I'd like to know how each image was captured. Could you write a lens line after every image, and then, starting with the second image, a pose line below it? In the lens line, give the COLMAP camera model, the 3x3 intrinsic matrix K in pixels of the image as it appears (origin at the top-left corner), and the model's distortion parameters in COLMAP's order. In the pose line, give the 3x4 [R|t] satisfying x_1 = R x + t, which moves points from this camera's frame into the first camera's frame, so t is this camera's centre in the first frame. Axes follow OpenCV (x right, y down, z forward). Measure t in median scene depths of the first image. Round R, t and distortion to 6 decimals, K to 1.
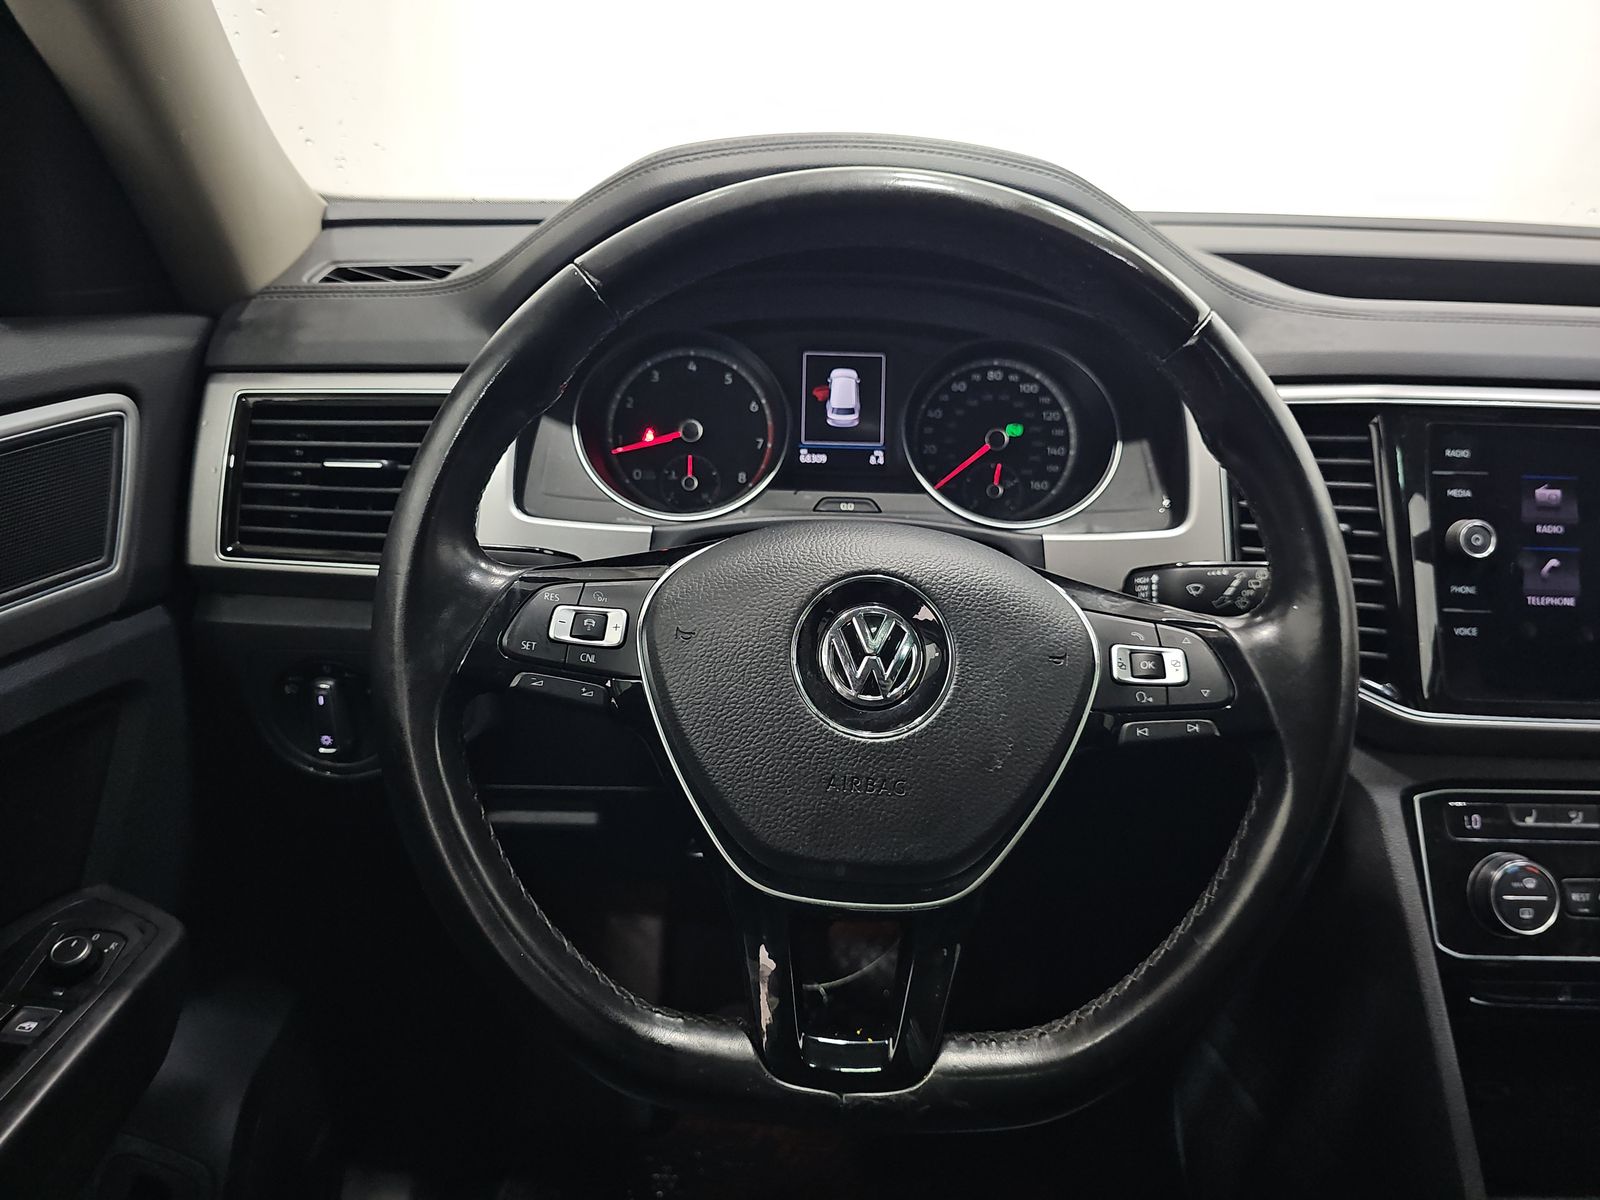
lens RADIAL K [[1071.1, 0, 812.8], [0, 1071.1, 604.0], [0, 0, 1]] dist [-0.021913, -0.002974]
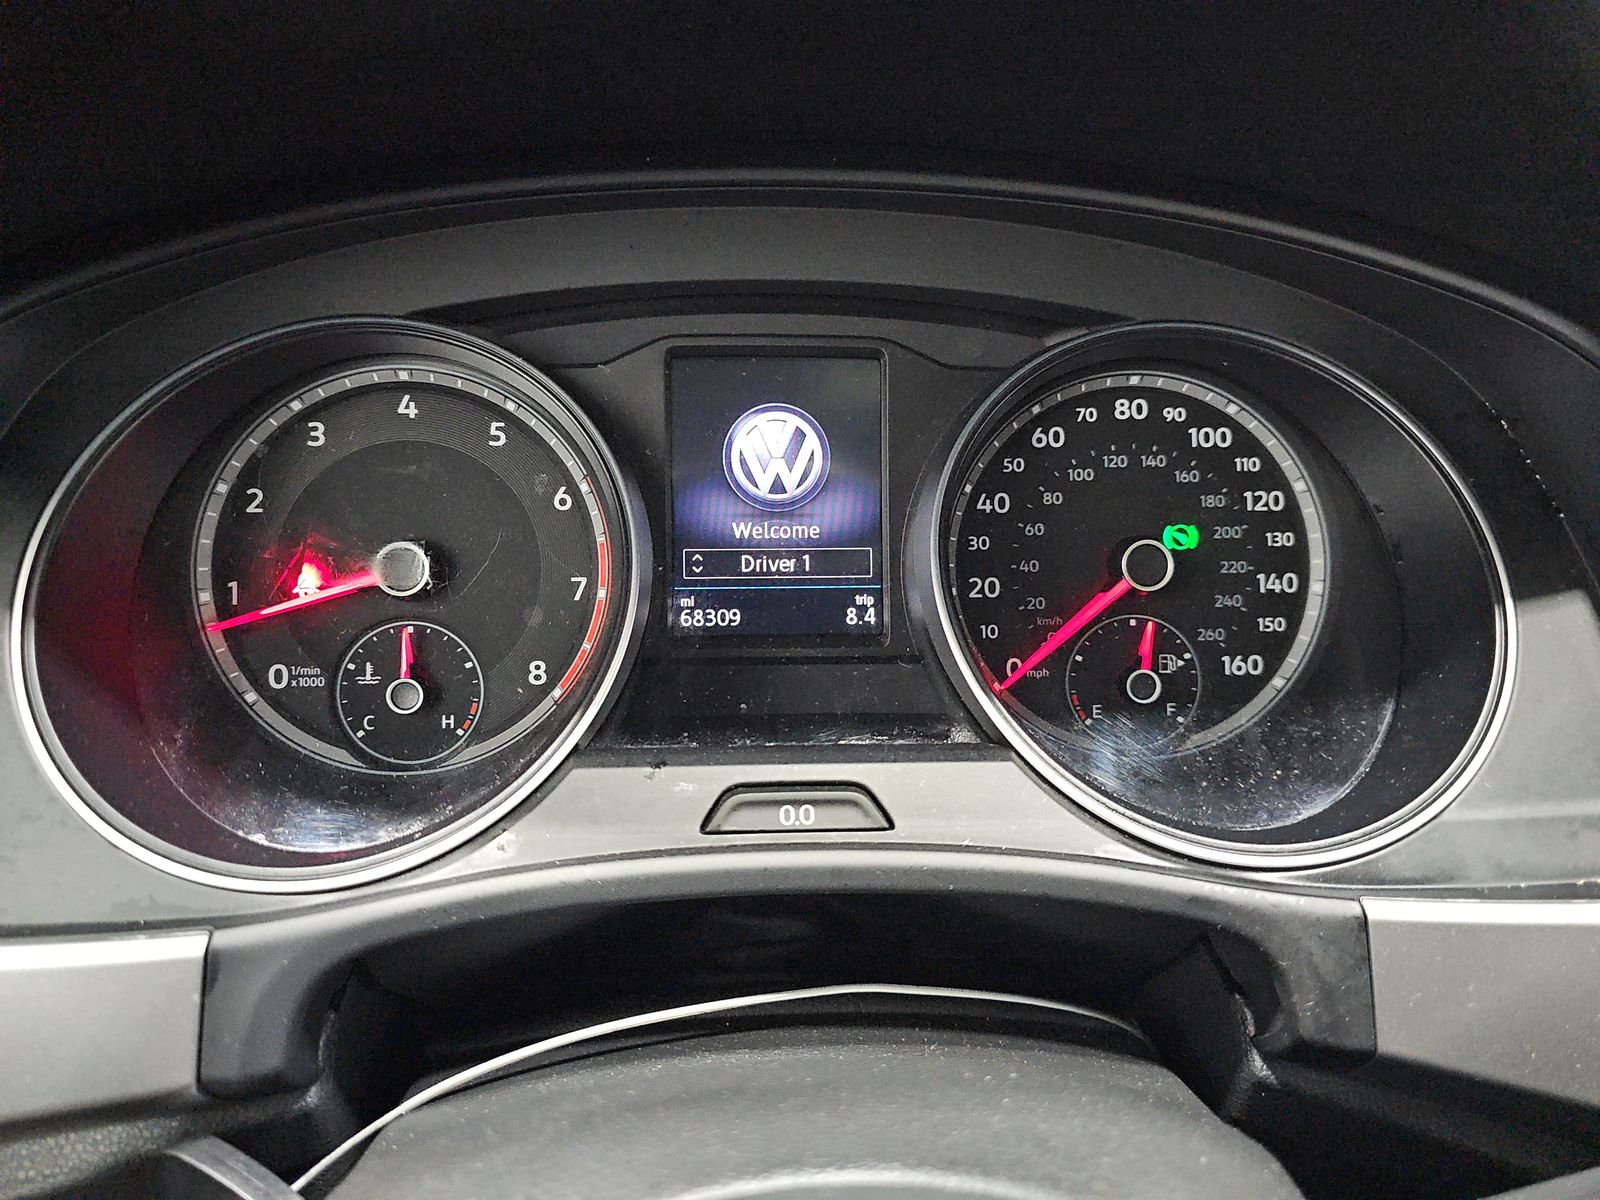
lens RADIAL K [[1071.1, 0, 795.1], [0, 1071.1, 588.3], [0, 0, 1]] dist [-0.021913, -0.002974]
pose [[0.999314, -0.027668, 0.024604, 0.024094], [0.027462, 0.999585, 0.008674, -0.152220], [-0.024833, -0.007992, 0.999660, 0.585580]]
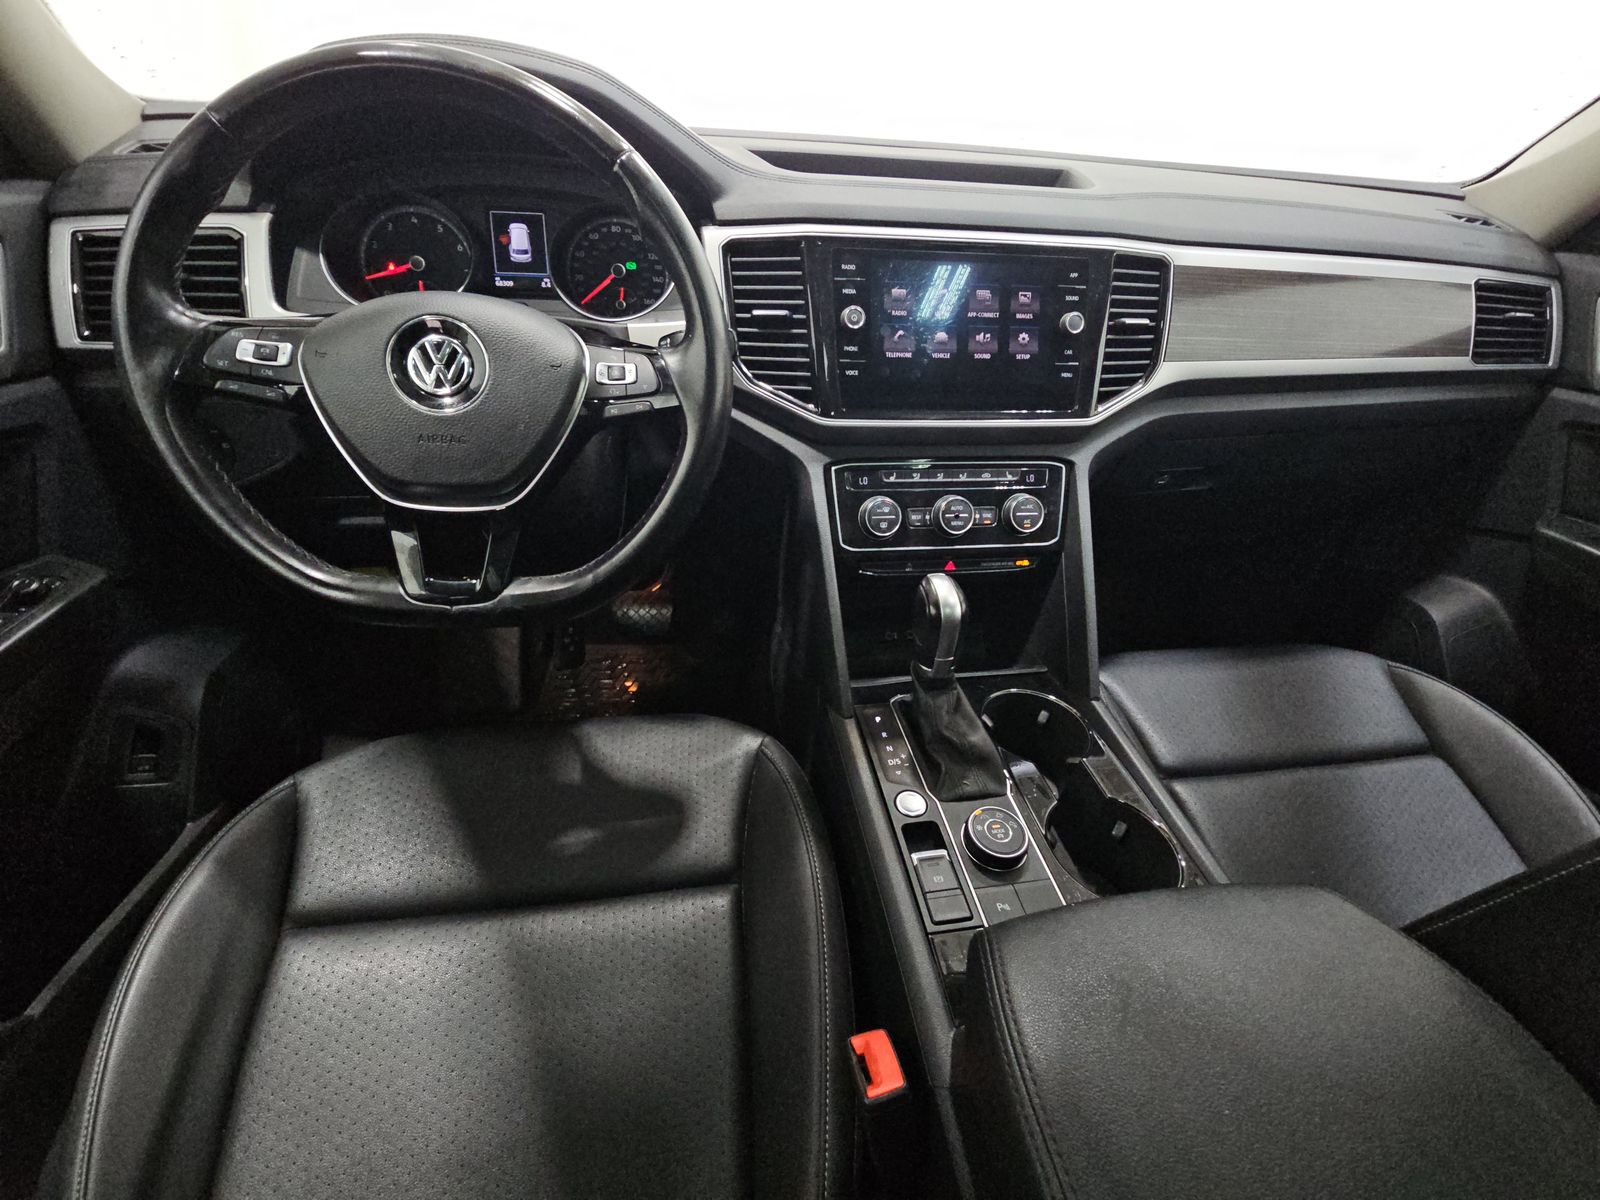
lens RADIAL K [[638.0, 0, 809.7], [0, 638.0, 604.8], [0, 0, 1]] dist [-0.024016, -0.001238]
pose [[0.986184, -0.065643, 0.152095, 0.281878], [0.026711, 0.969135, 0.245078, 0.114877], [-0.163488, -0.237629, 0.957499, -0.104306]]
